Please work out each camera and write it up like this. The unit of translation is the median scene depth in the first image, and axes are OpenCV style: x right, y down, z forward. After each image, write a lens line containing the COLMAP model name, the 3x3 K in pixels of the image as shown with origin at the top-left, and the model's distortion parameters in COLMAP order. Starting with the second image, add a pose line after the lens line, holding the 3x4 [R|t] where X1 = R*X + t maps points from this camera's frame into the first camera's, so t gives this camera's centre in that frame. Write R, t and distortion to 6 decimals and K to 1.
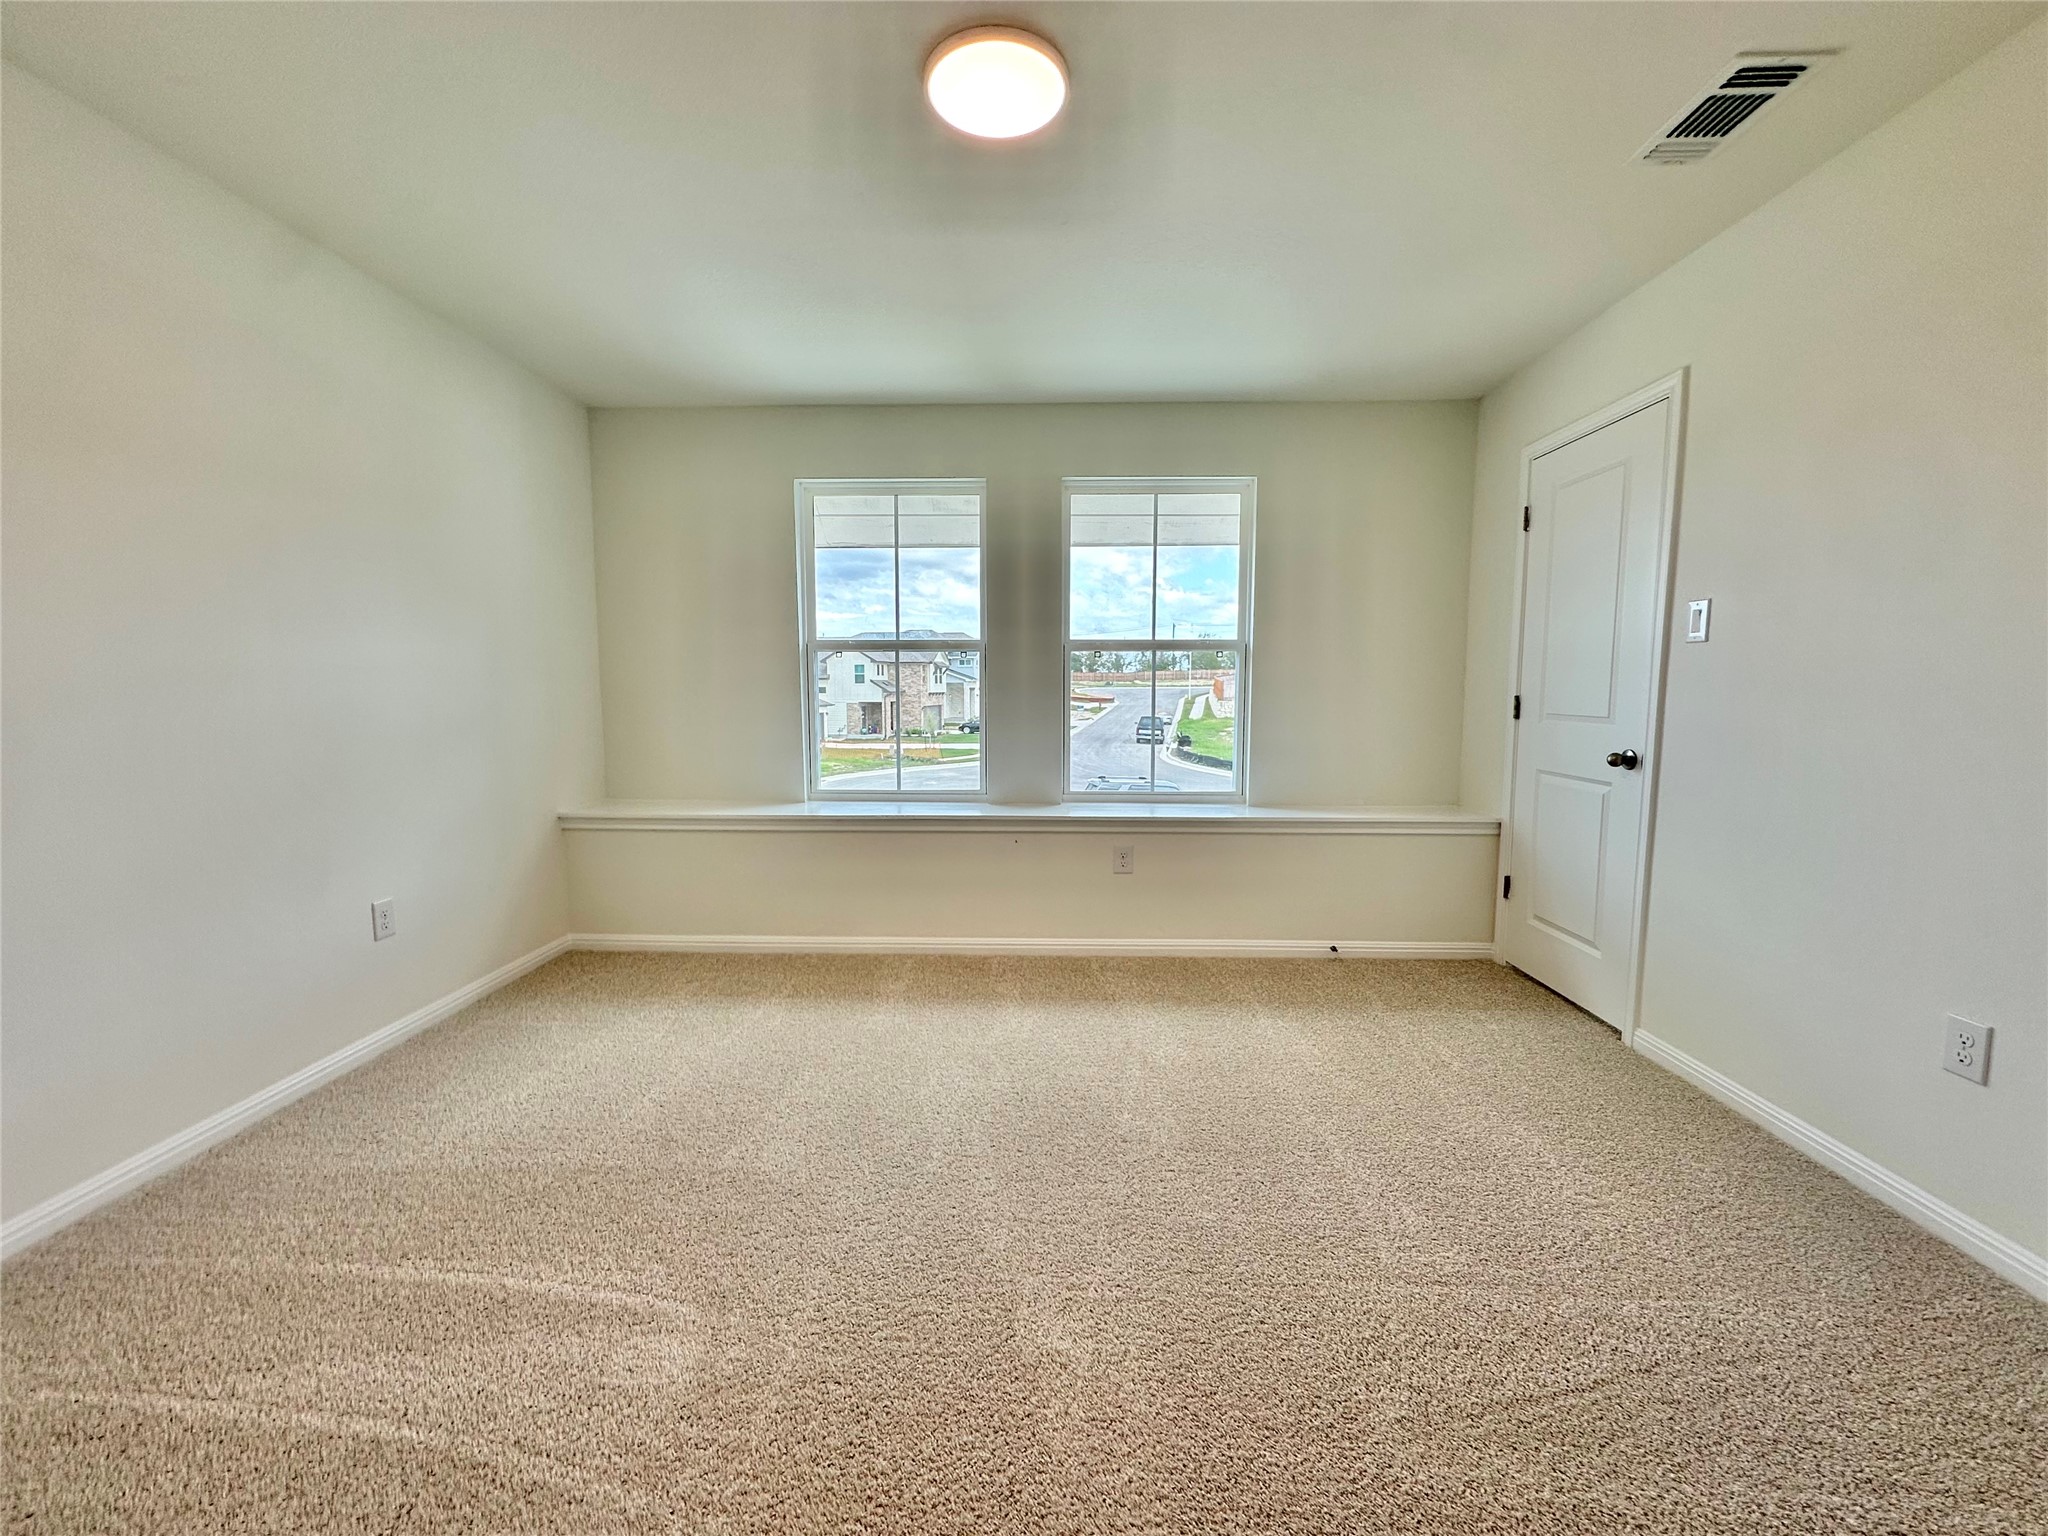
lens RADIAL K [[819.7, 0, 1024.3], [0, 819.7, 766.2], [0, 0, 1]] dist [-0.003096, 0.000084]
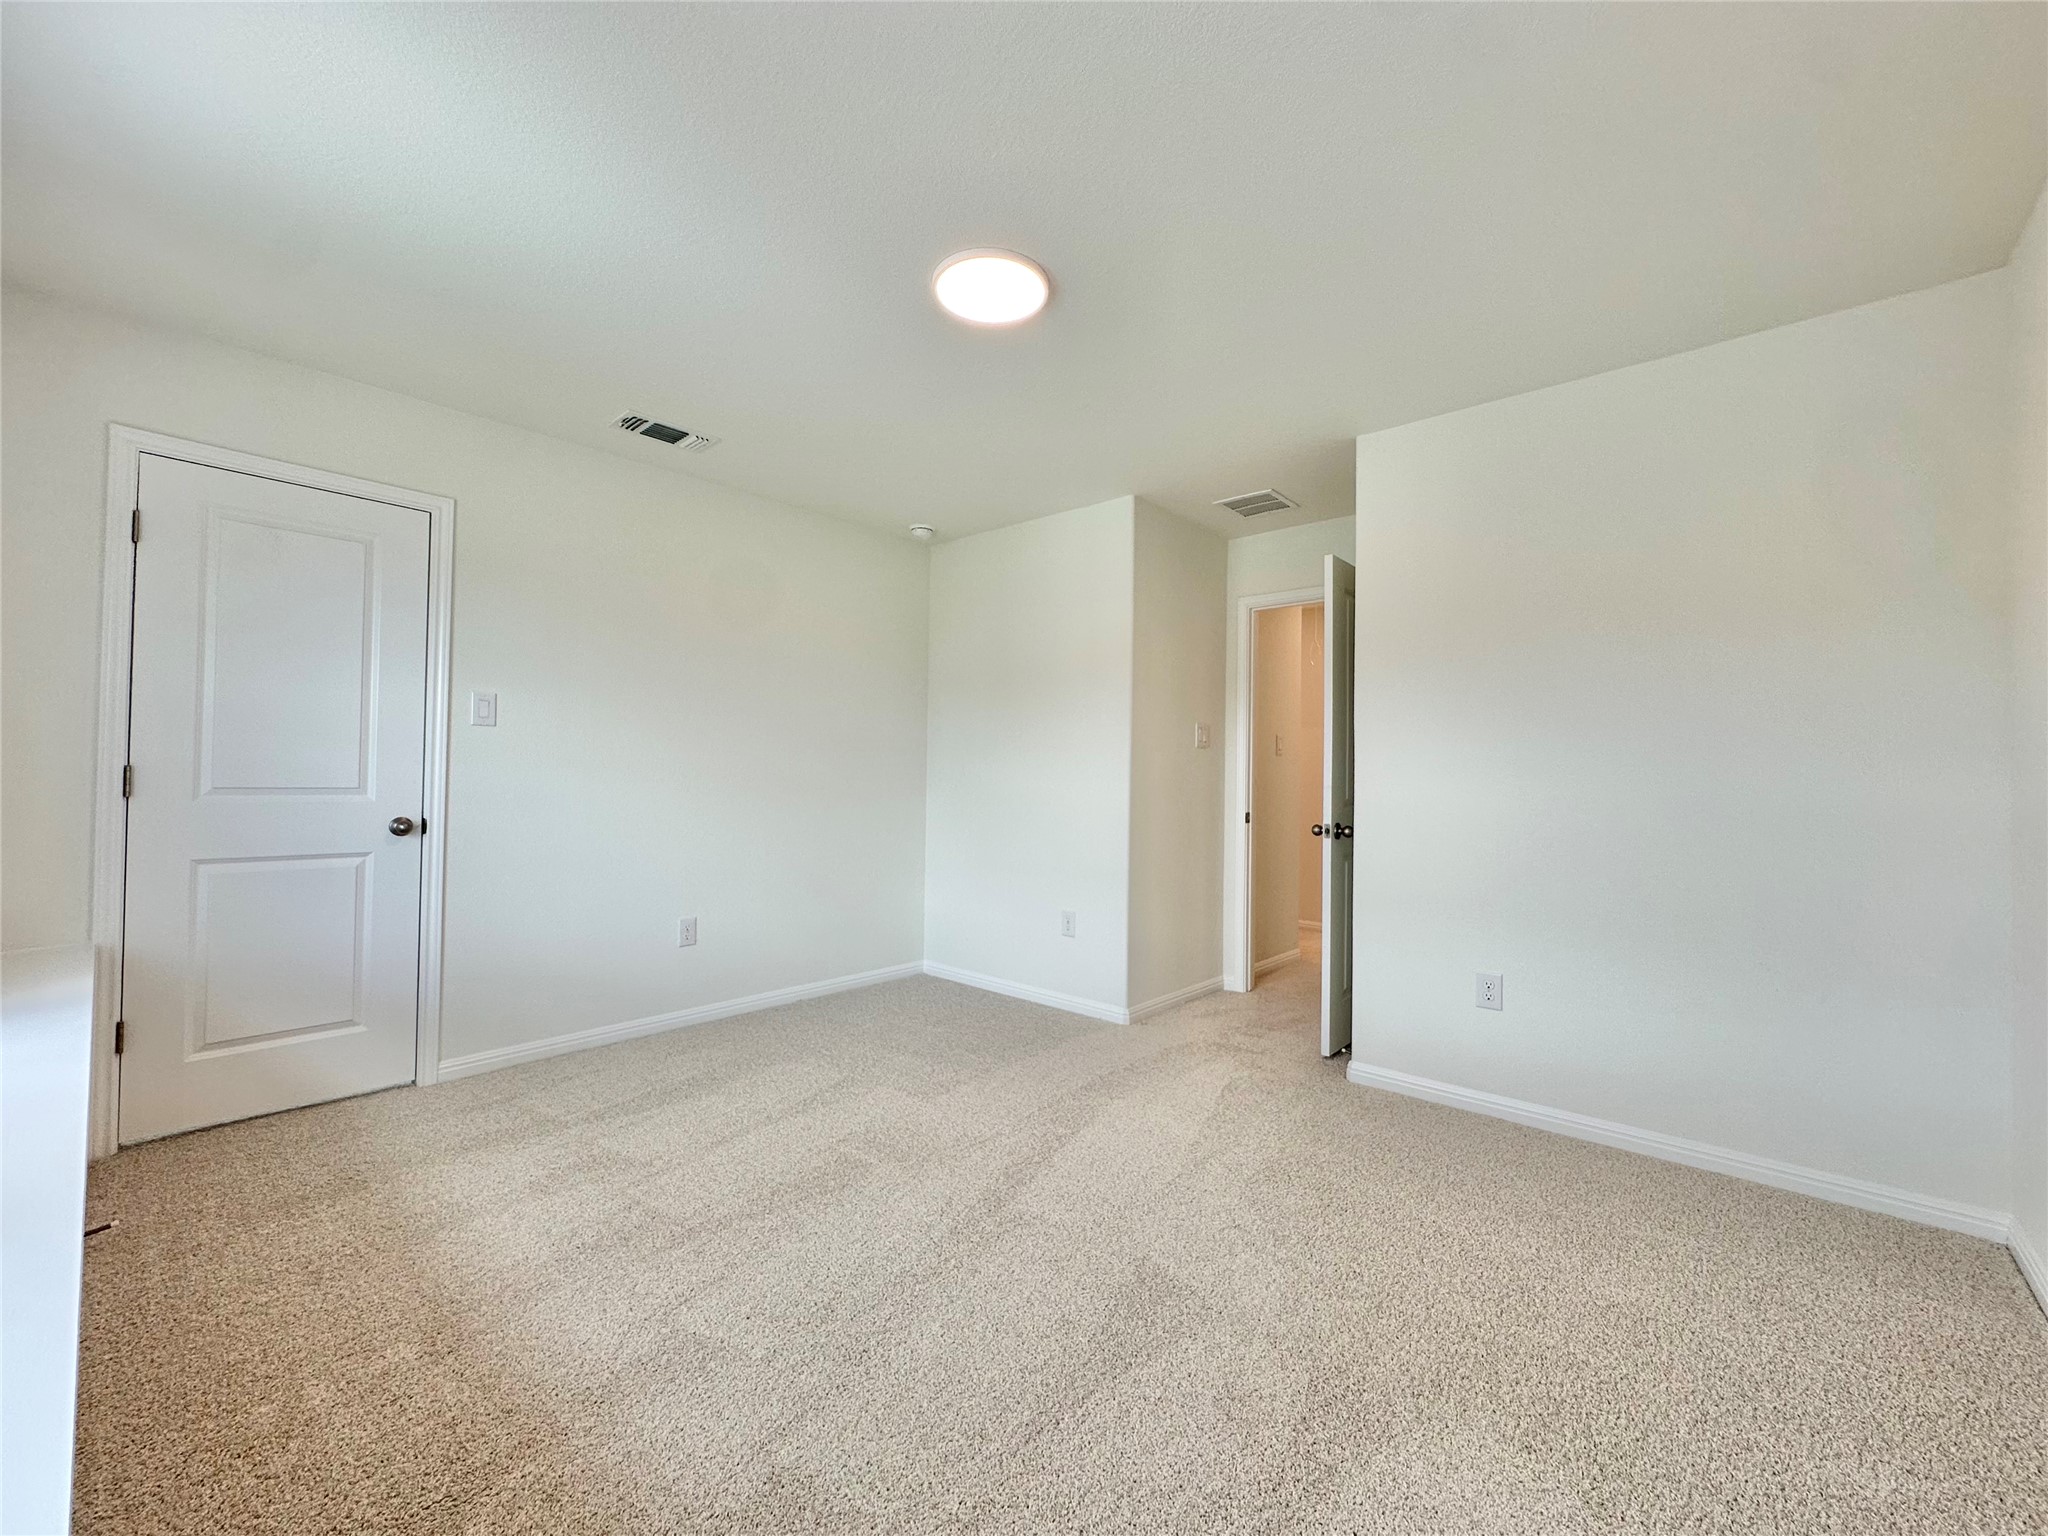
lens RADIAL K [[819.7, 0, 1024.3], [0, 819.7, 766.2], [0, 0, 1]] dist [-0.003096, 0.000084]
pose [[-0.770637, -0.004456, 0.637259, -0.360261], [0.042834, 0.997352, 0.058773, -0.072430], [-0.635833, 0.072589, -0.768405, 0.817247]]
